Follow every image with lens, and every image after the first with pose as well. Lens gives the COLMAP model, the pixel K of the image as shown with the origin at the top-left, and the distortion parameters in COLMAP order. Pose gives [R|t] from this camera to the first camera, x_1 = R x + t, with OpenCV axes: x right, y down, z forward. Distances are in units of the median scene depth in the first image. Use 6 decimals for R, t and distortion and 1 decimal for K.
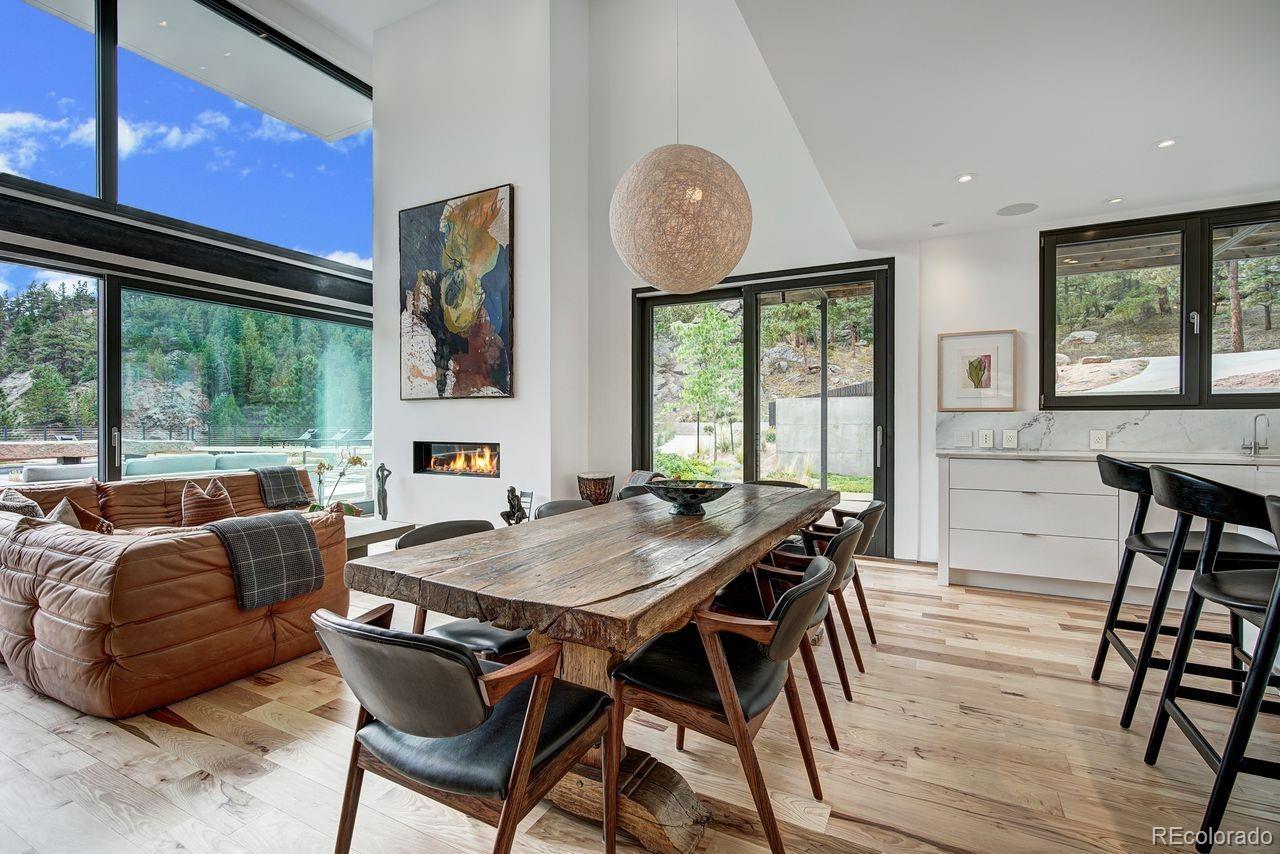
lens RADIAL K [[578.3, 0, 644.3], [0, 578.3, 428.0], [0, 0, 1]] dist [0.000713, -0.001259]
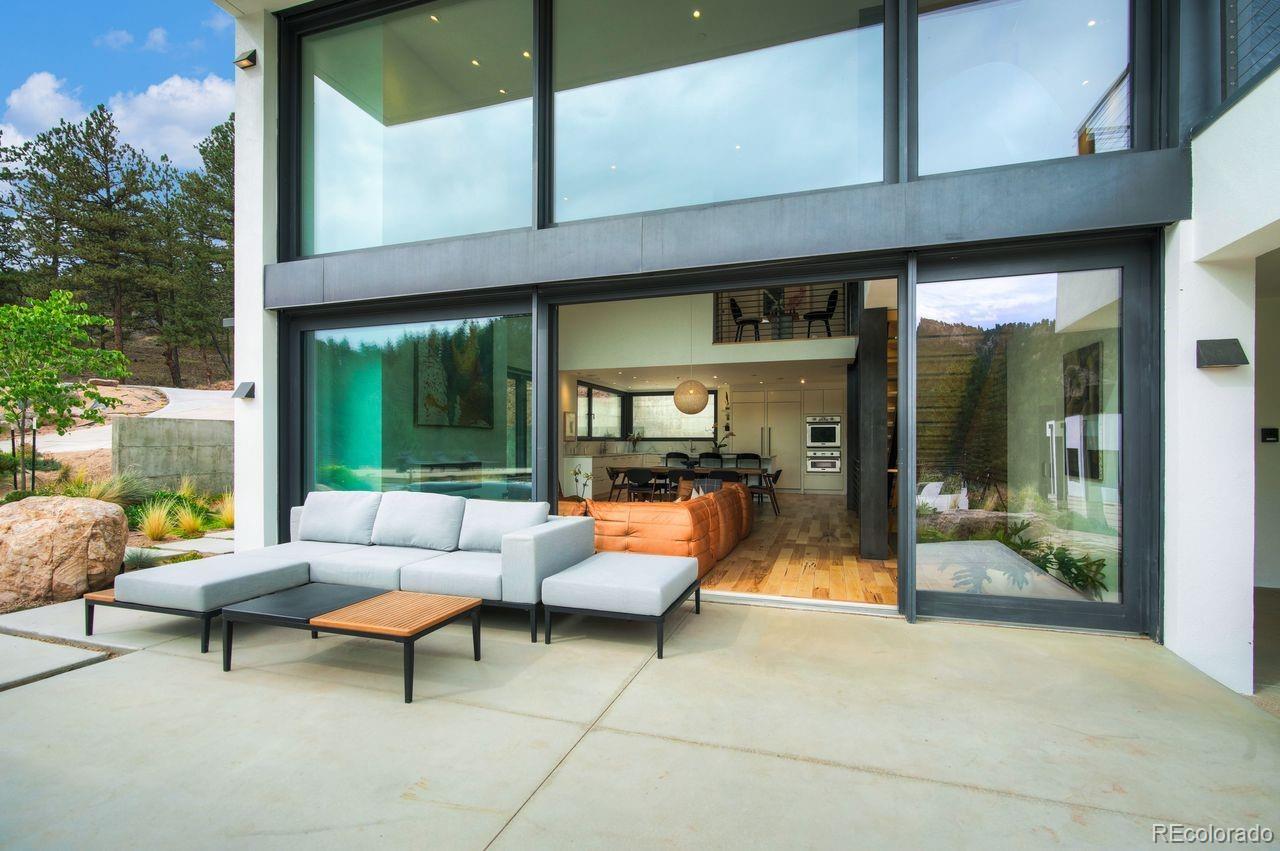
lens RADIAL K [[578.3, 0, 642.8], [0, 578.3, 434.8], [0, 0, 1]] dist [0.000713, -0.001259]
pose [[-0.162065, 0.017789, 0.986620, -2.442695], [0.003116, 0.999842, -0.017515, -0.018801], [-0.986775, 0.000236, -0.162095, 1.247945]]
